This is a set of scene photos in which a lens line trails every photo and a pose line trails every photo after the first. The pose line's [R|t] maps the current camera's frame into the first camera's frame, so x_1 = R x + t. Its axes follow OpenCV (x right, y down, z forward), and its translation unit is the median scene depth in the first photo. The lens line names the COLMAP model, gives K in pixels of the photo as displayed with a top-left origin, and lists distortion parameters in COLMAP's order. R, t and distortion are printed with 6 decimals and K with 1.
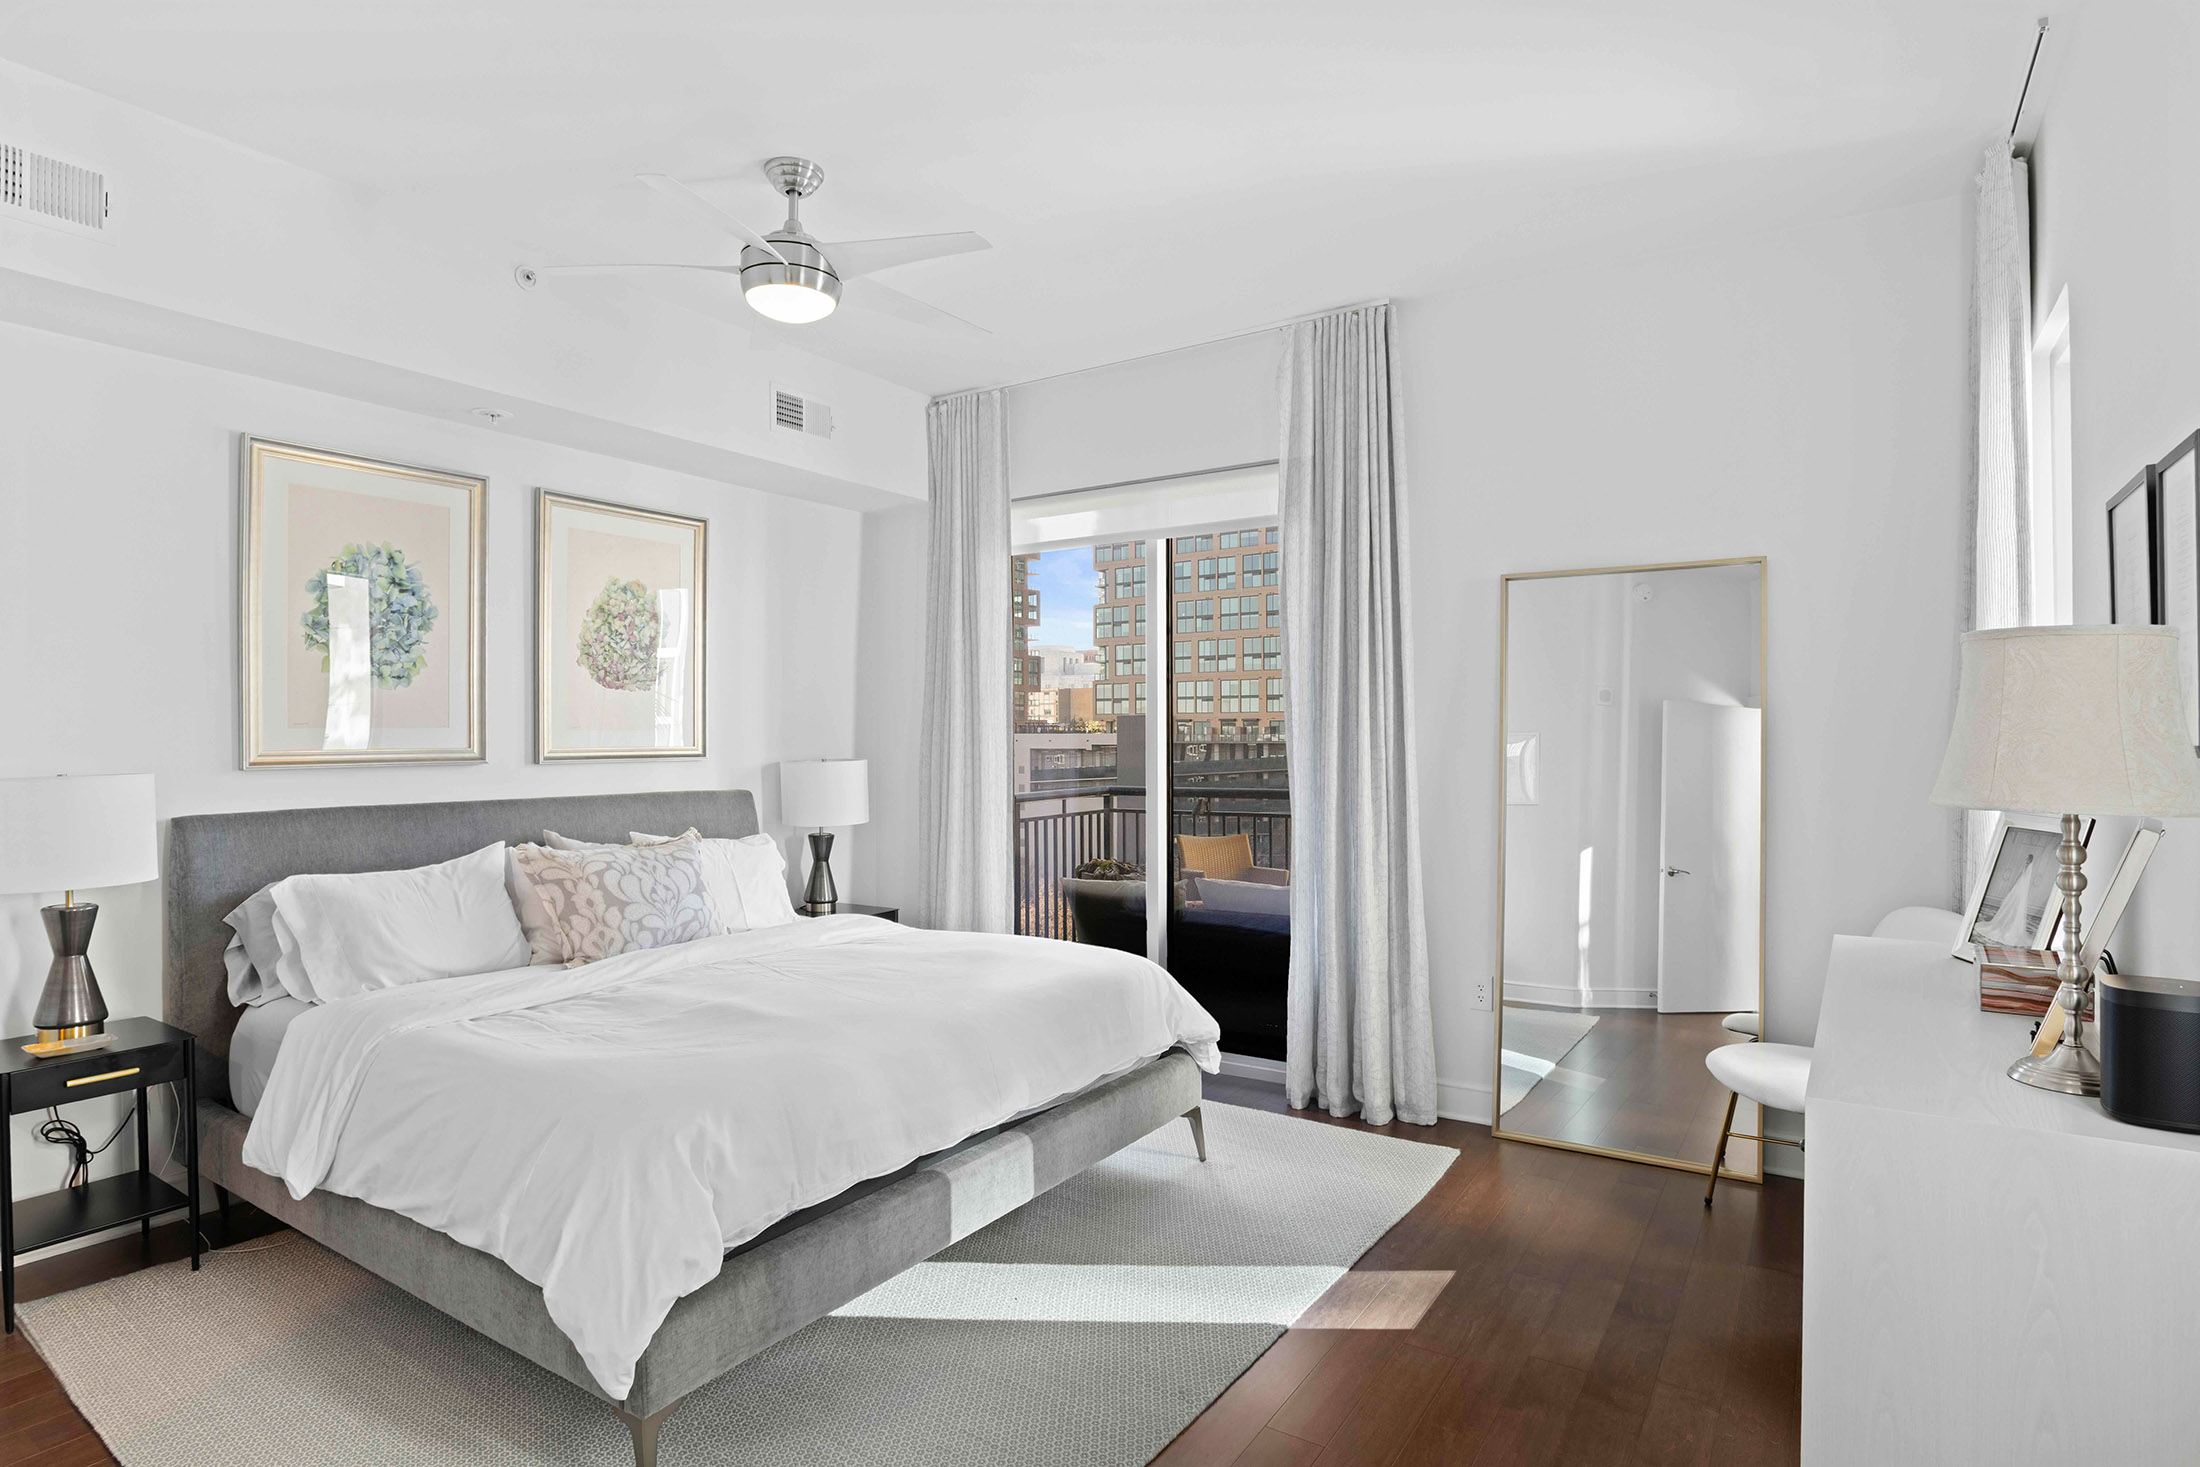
lens RADIAL K [[1152.6, 0, 1093.5], [0, 1152.6, 731.4], [0, 0, 1]] dist [-0.039770, 0.010000]
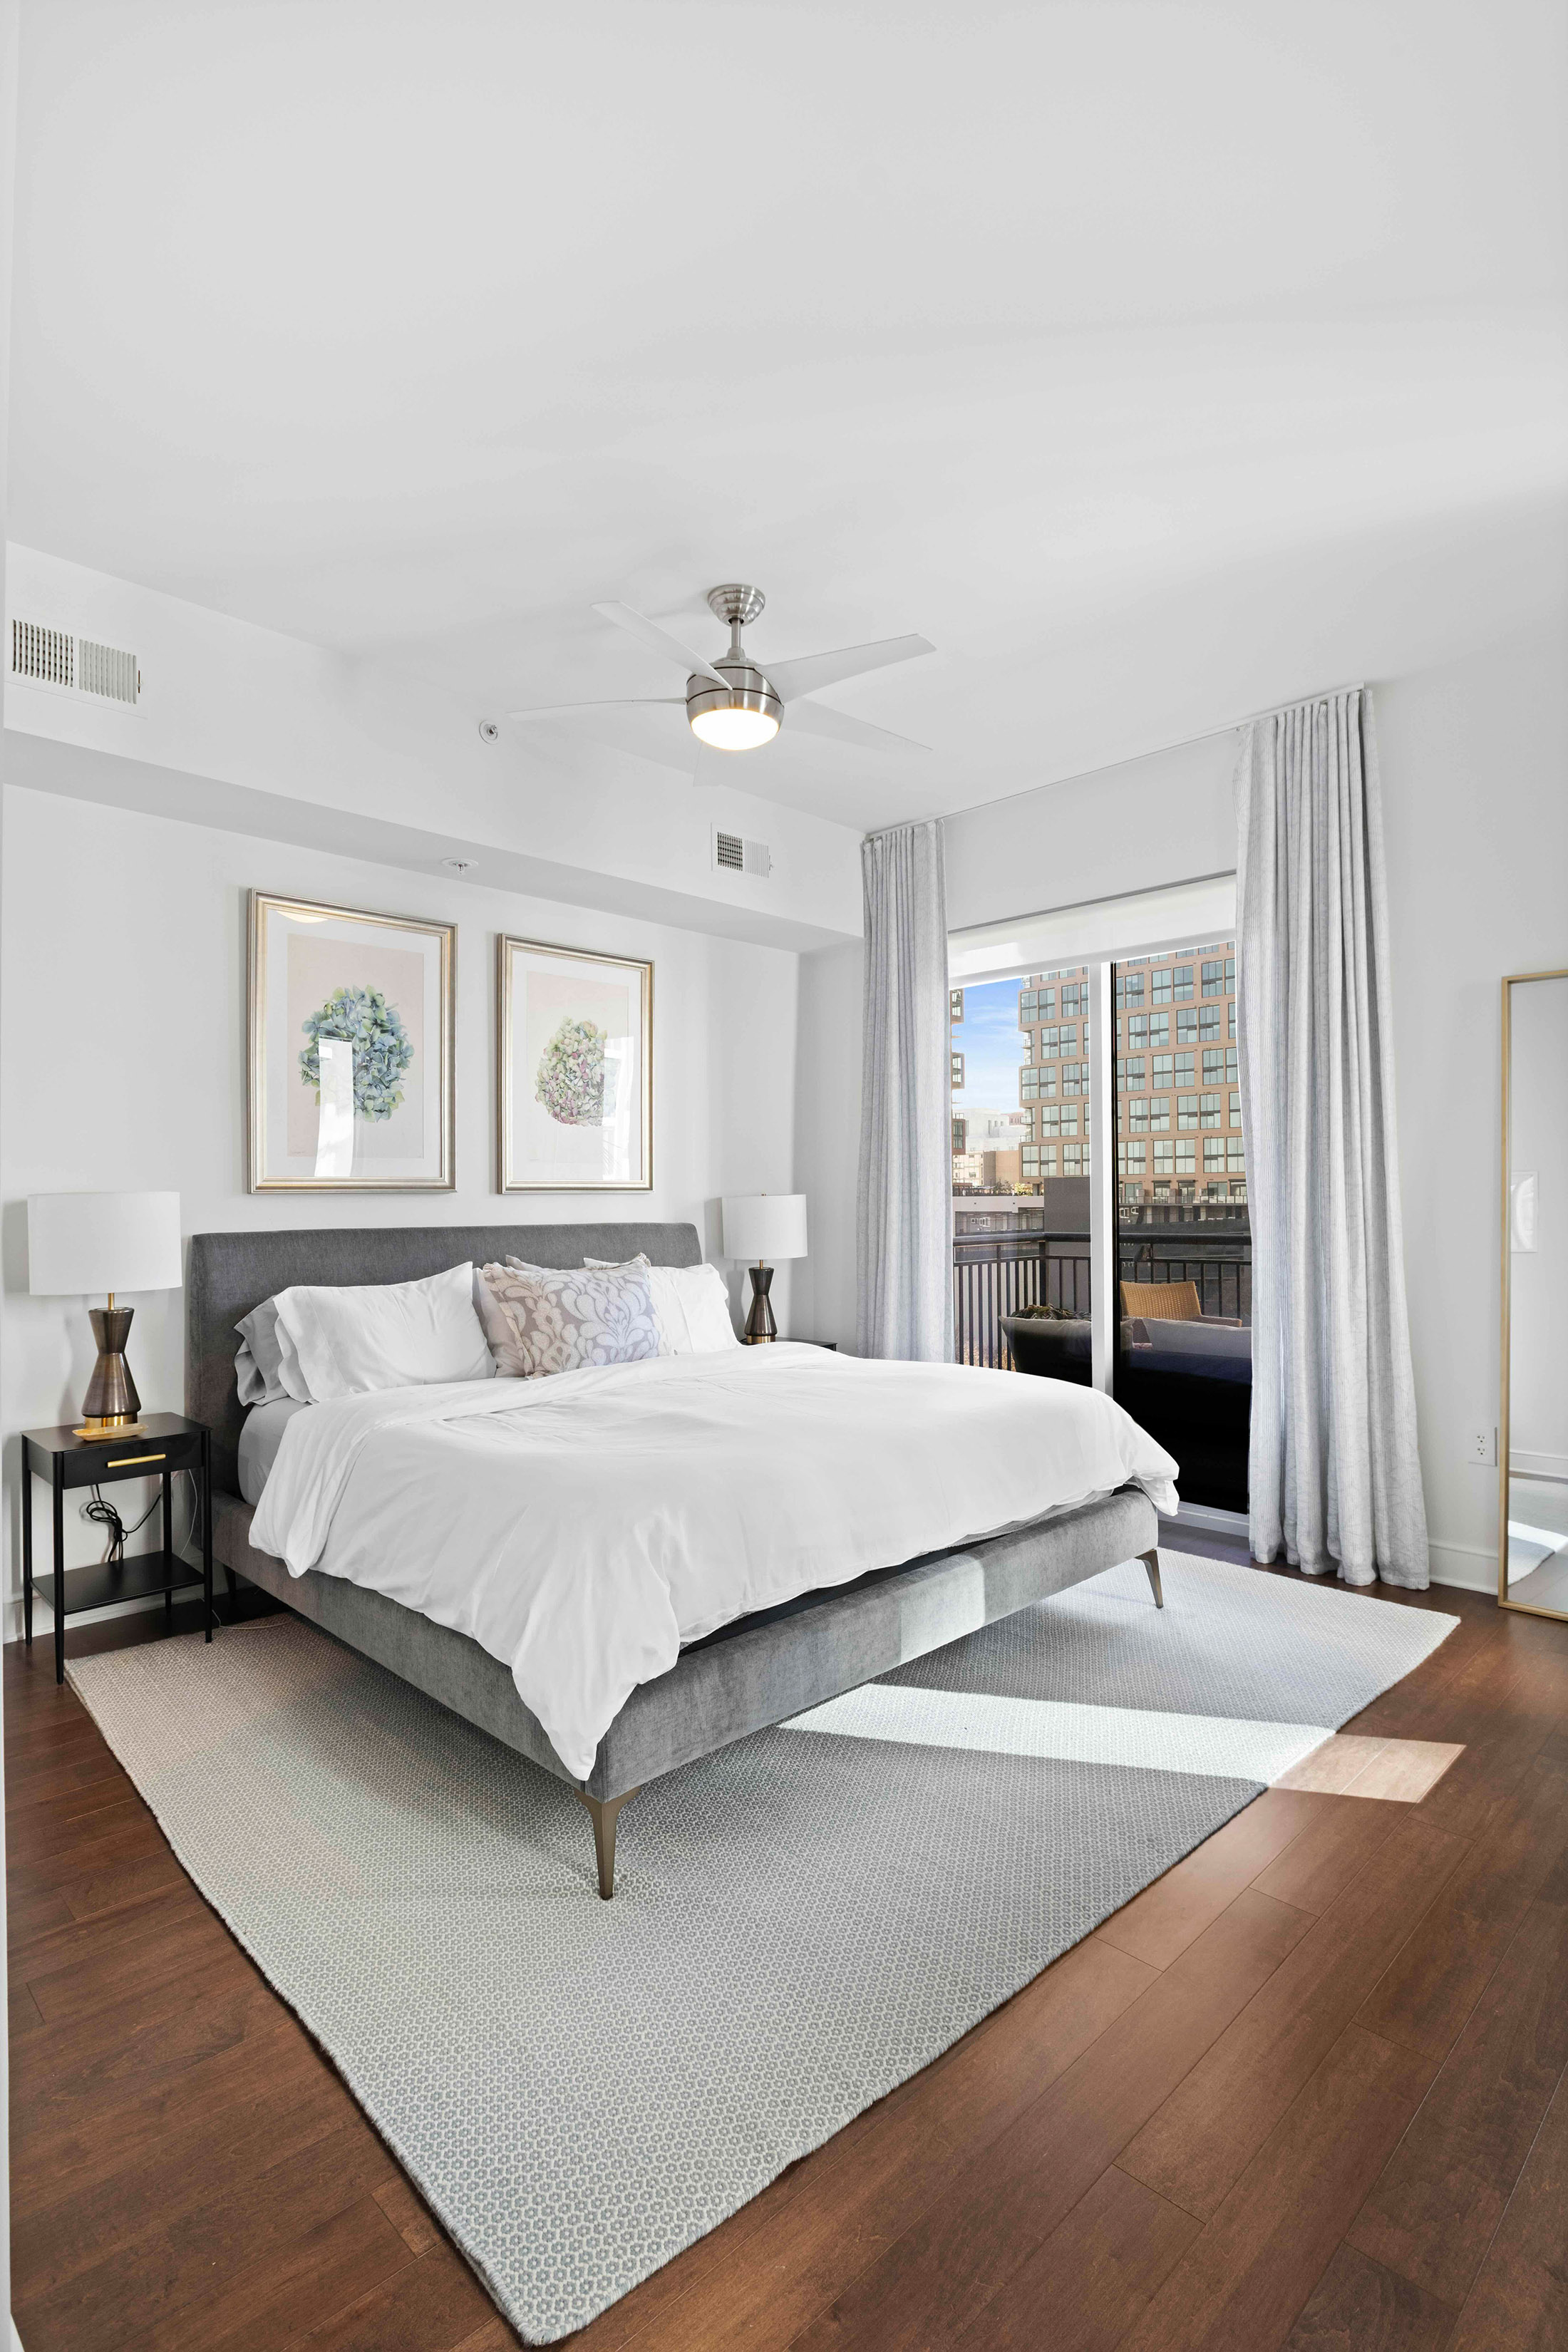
lens RADIAL K [[1143.4, 0, 778.5], [0, 1143.4, 1184.8], [0, 0, 1]] dist [-0.023319, 0.019054]
pose [[0.978456, -0.005194, -0.206390, -0.017537], [0.003473, 0.999956, -0.008701, 0.035836], [0.206426, 0.007796, 0.978431, 0.017464]]
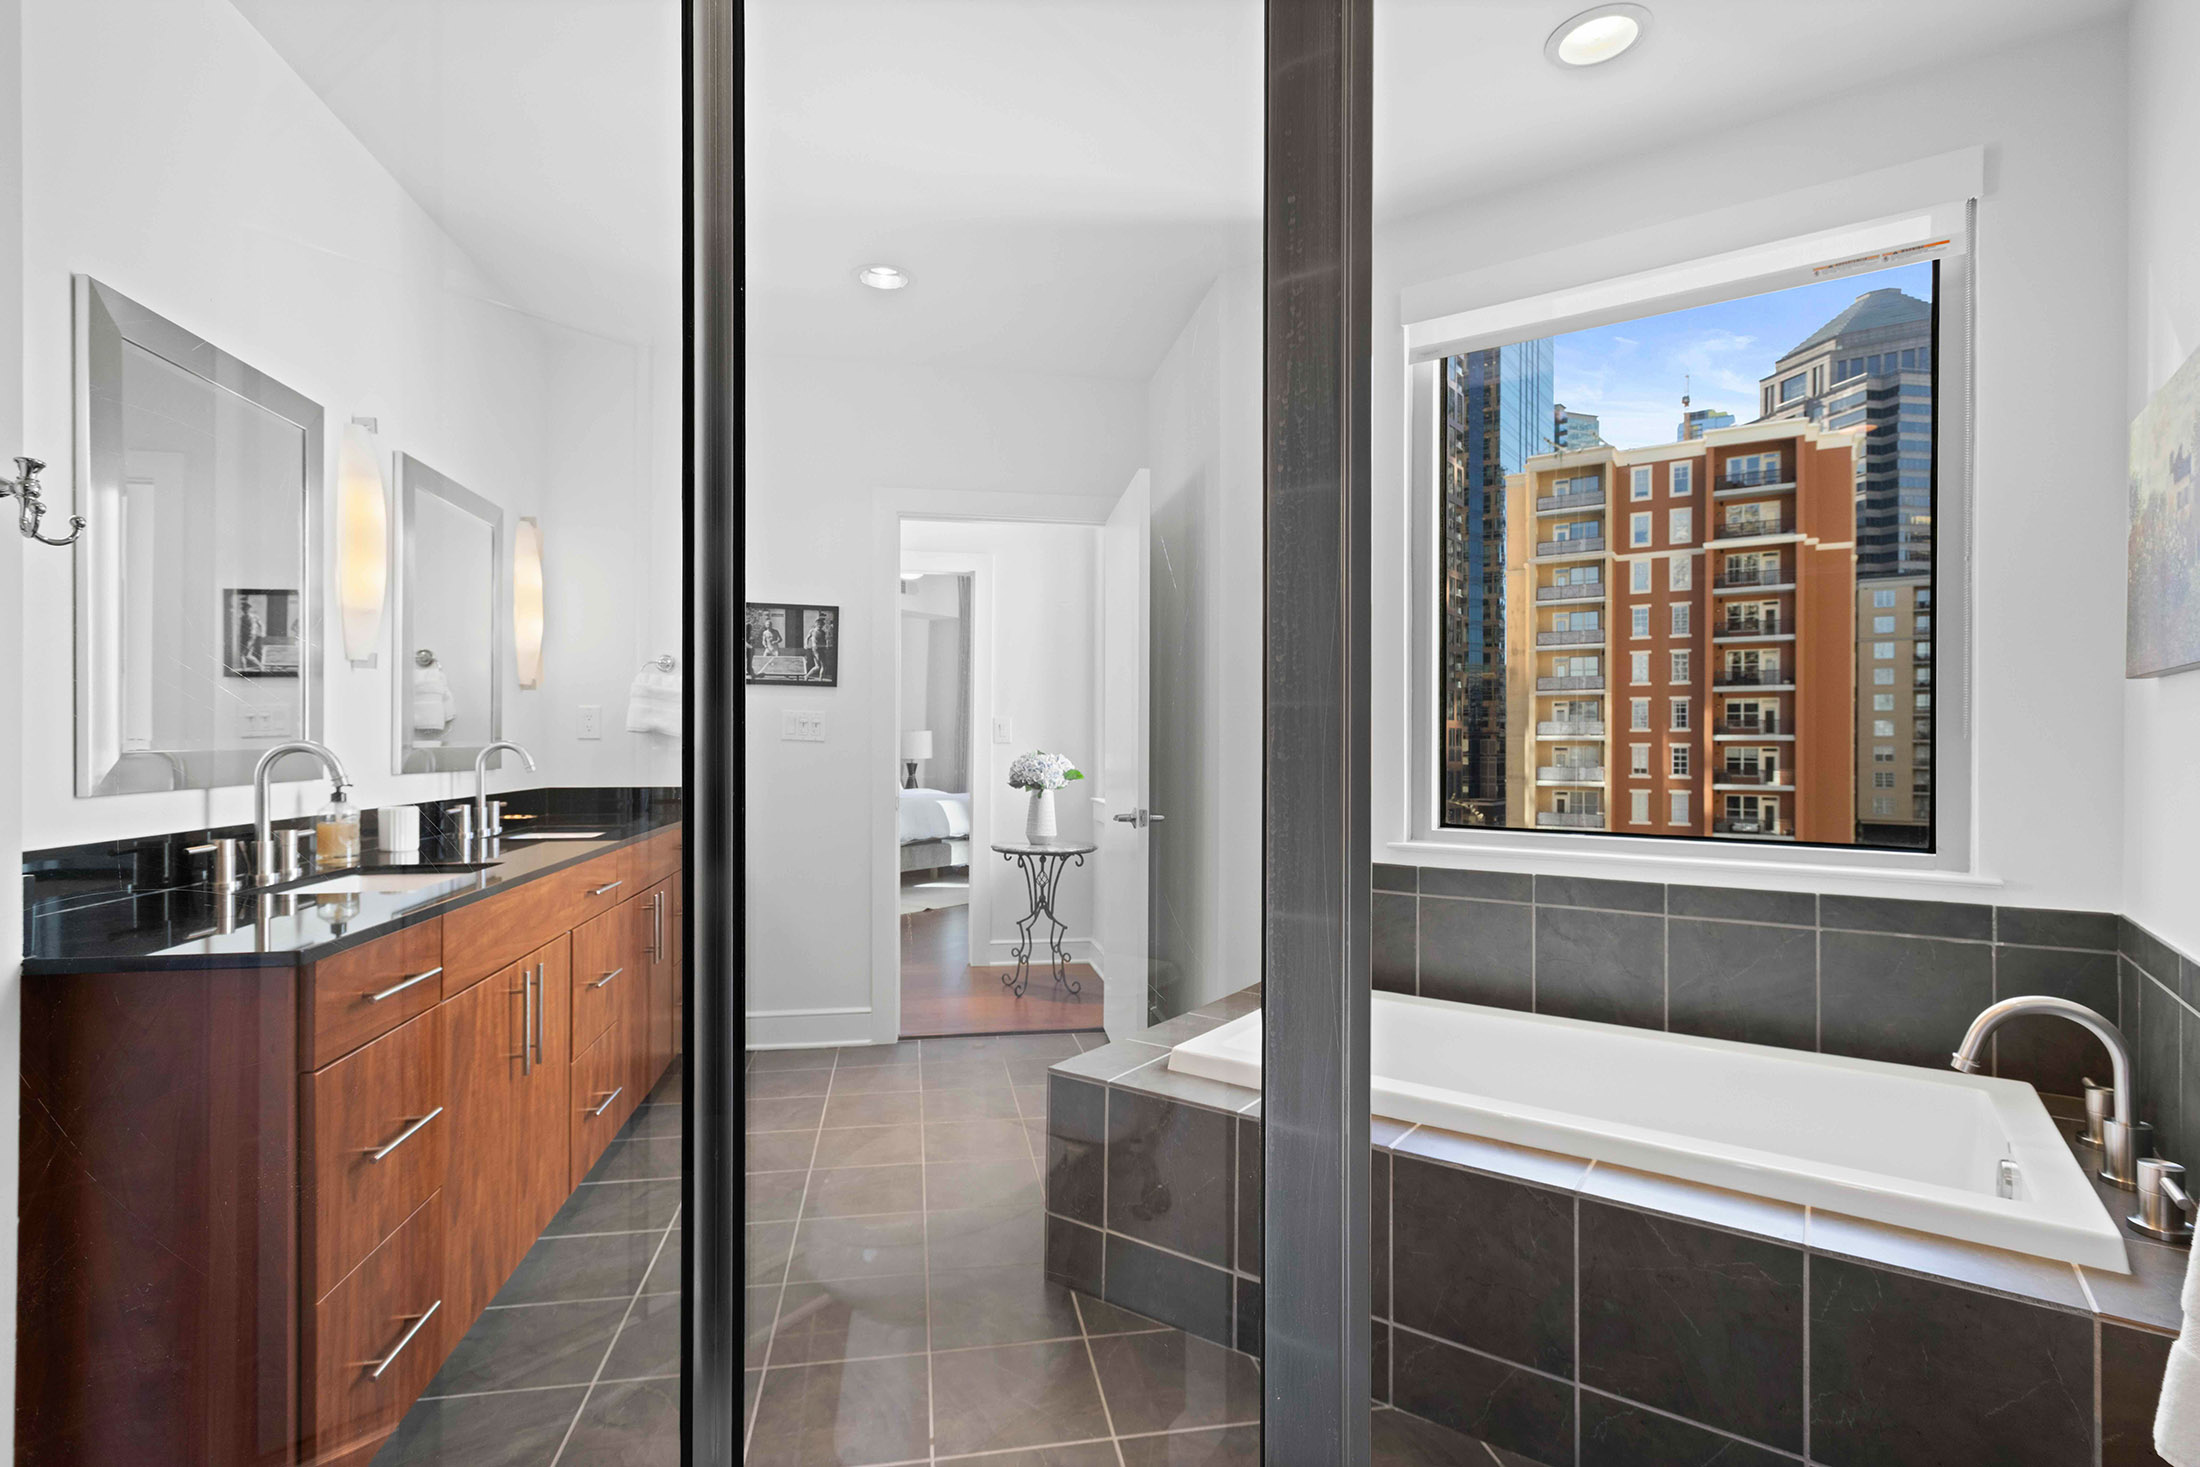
lens RADIAL K [[1054.0, 0, 1090.5], [0, 1054.0, 747.4], [0, 0, 1]] dist [0.005190, 0.000609]
pose [[0.999264, 0.003495, -0.038205, 0.286234], [-0.003204, 0.999965, 0.007695, 0.061102], [0.038231, -0.007567, 0.999240, -1.559333]]
